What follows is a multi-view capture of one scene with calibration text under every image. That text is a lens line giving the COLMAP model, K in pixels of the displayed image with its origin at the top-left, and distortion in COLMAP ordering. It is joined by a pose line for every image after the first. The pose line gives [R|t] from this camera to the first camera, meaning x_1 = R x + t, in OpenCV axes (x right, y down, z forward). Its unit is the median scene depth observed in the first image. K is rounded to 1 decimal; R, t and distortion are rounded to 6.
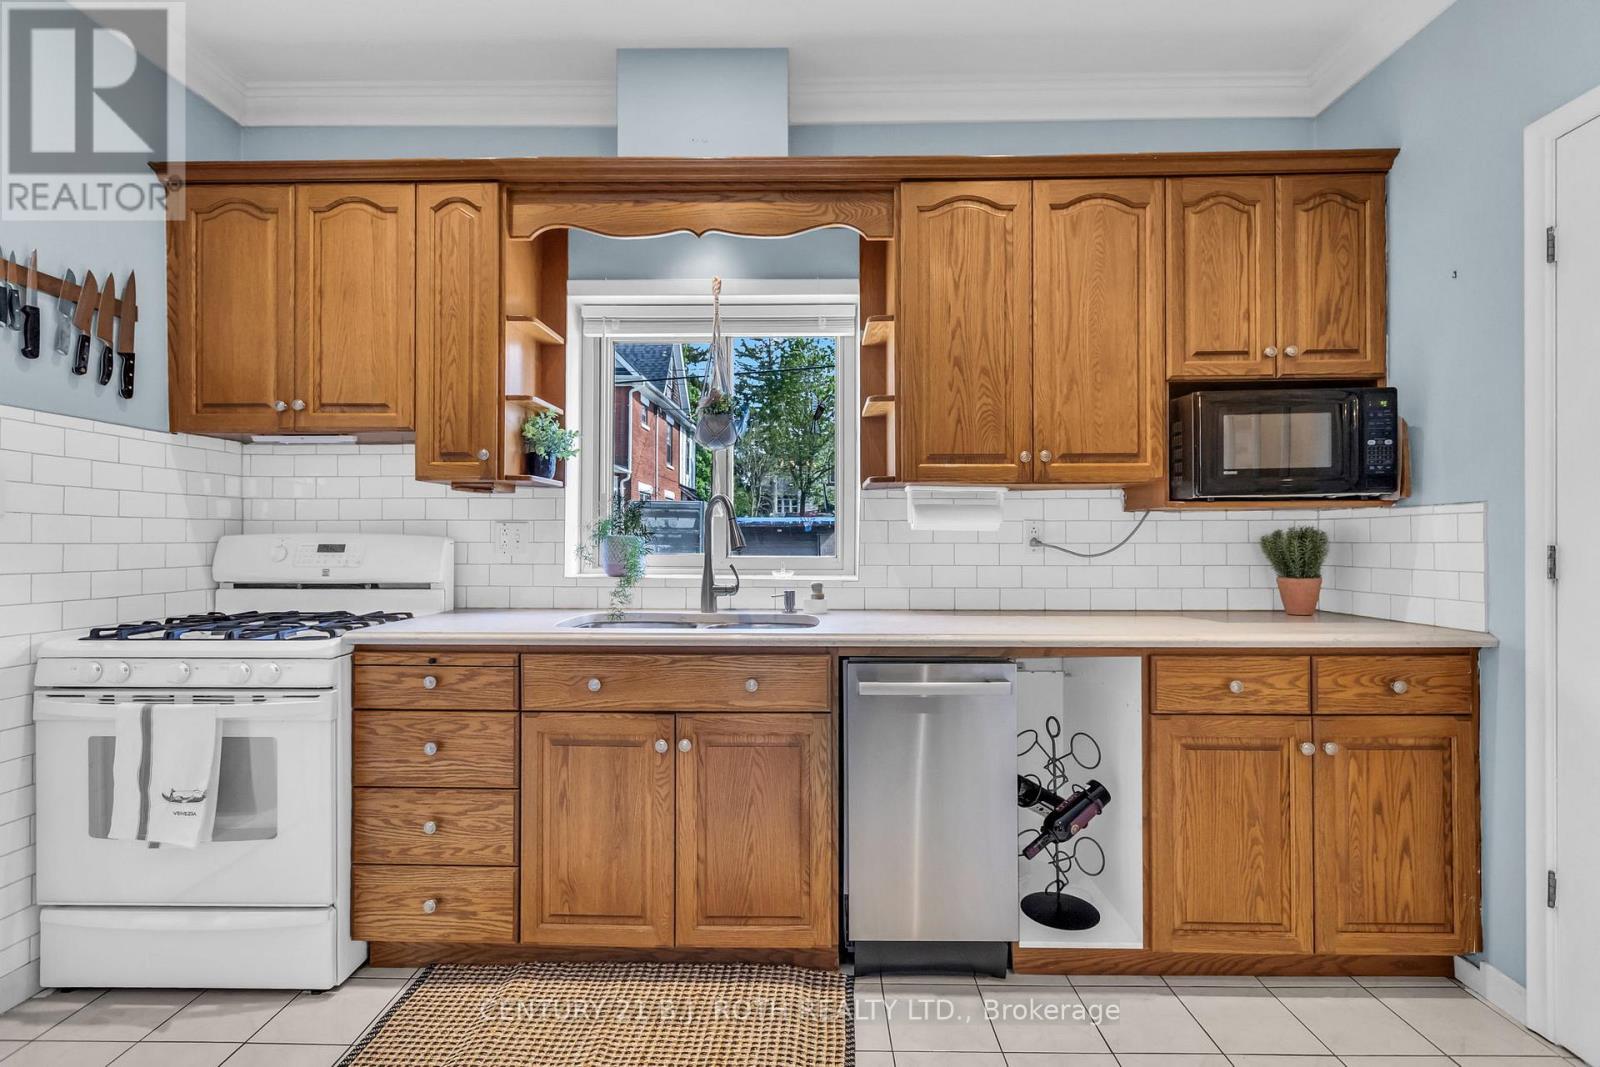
lens RADIAL K [[729.9, 0, 793.2], [0, 729.9, 534.6], [0, 0, 1]] dist [0.000201, 0.000043]
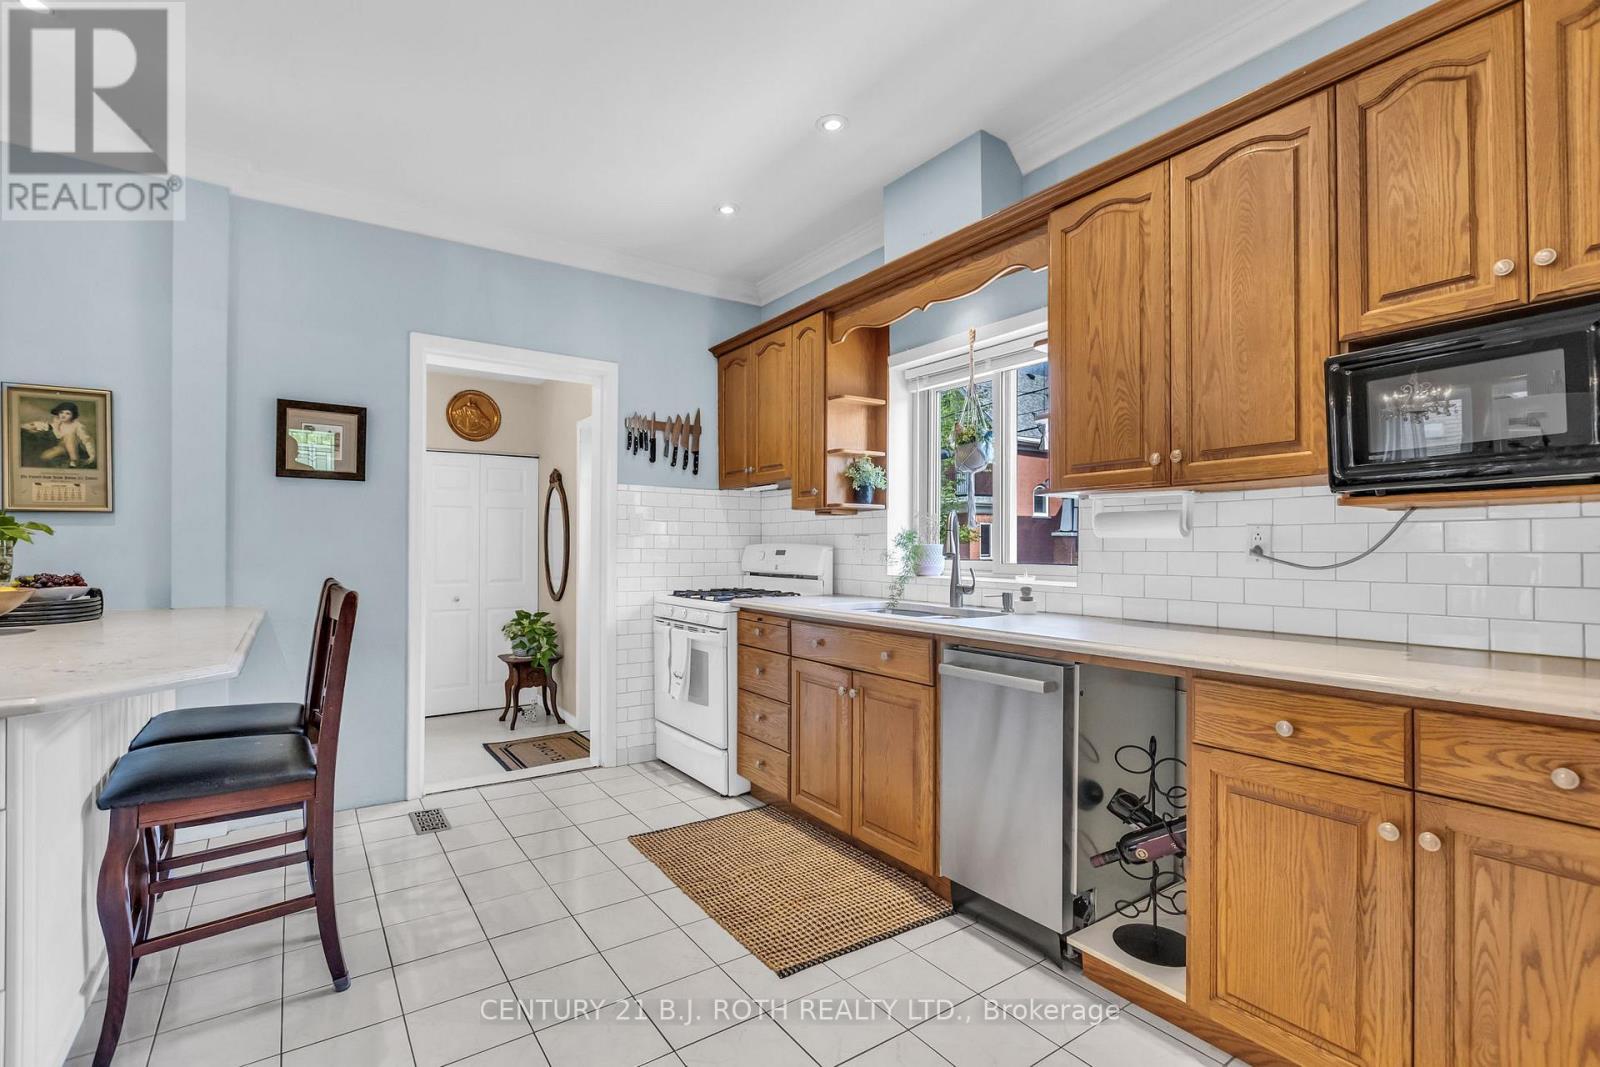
lens RADIAL K [[734.8, 0, 795.6], [0, 734.8, 541.8], [0, 0, 1]] dist [-0.003929, -0.001155]
pose [[0.580354, -0.006118, -0.814342, 0.825726], [0.002503, 0.999980, -0.005730, 0.004423], [0.814361, 0.001287, 0.580358, 0.076377]]
